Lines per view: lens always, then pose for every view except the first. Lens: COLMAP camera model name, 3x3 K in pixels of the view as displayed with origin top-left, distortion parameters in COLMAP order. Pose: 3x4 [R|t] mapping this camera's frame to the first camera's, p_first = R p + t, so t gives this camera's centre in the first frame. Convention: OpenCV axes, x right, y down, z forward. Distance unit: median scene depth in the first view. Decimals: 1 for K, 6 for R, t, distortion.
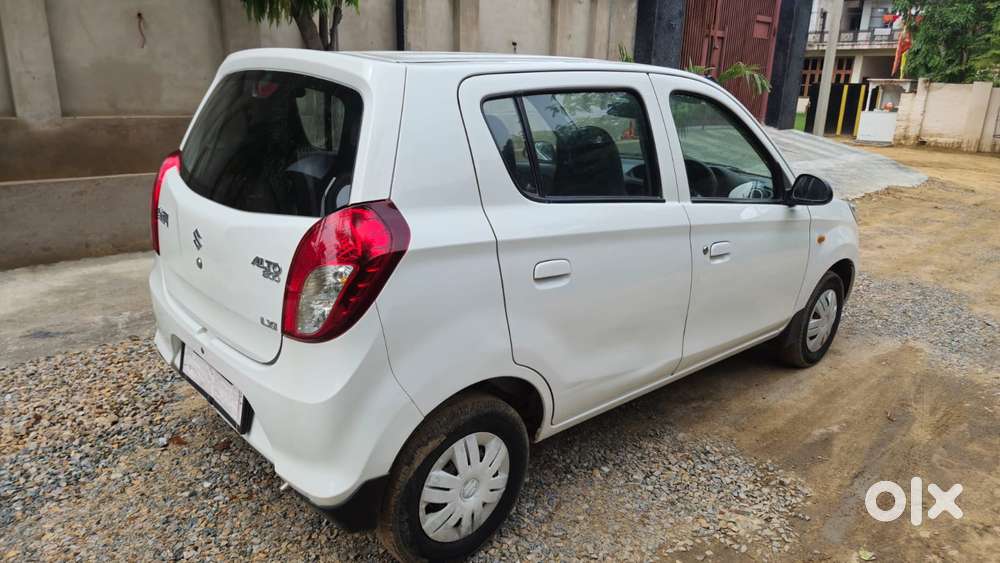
lens RADIAL K [[676.3, 0, 504.5], [0, 676.3, 279.7], [0, 0, 1]] dist [0.066052, -0.062368]
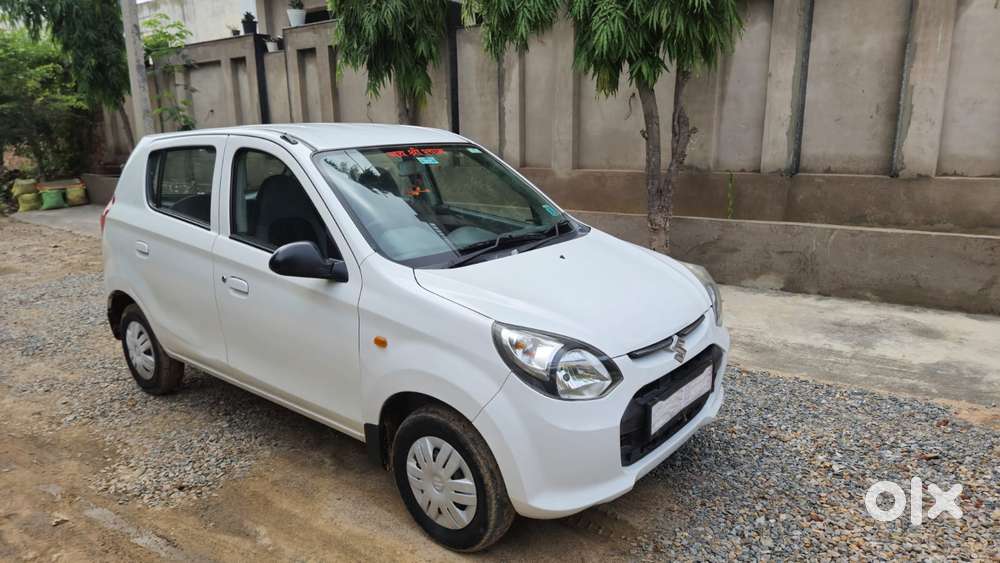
lens RADIAL K [[680.7, 0, 502.1], [0, 680.7, 280.0], [0, 0, 1]] dist [0.044500, -0.024913]
pose [[0.128665, 0.180281, -0.975164, 1.616236], [-0.261088, 0.954803, 0.142069, -0.358189], [0.956702, 0.236325, 0.169919, 1.333841]]
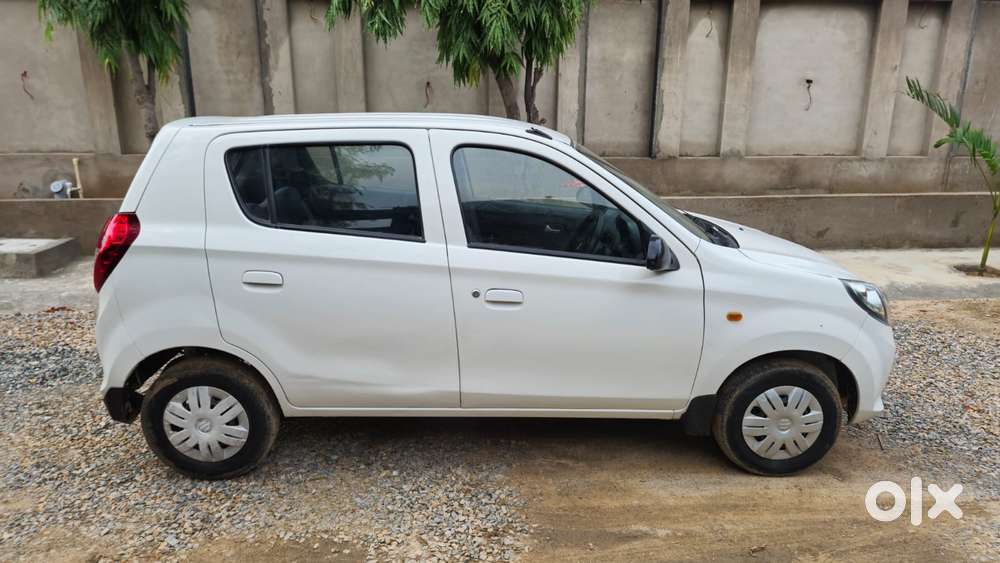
lens RADIAL K [[676.3, 0, 510.6], [0, 676.3, 289.6], [0, 0, 1]] dist [0.066052, -0.062368]
pose [[0.750507, 0.142116, -0.645401, 1.066456], [-0.169012, 0.985402, 0.020448, -0.084470], [0.638886, 0.093734, 0.763570, 0.252015]]
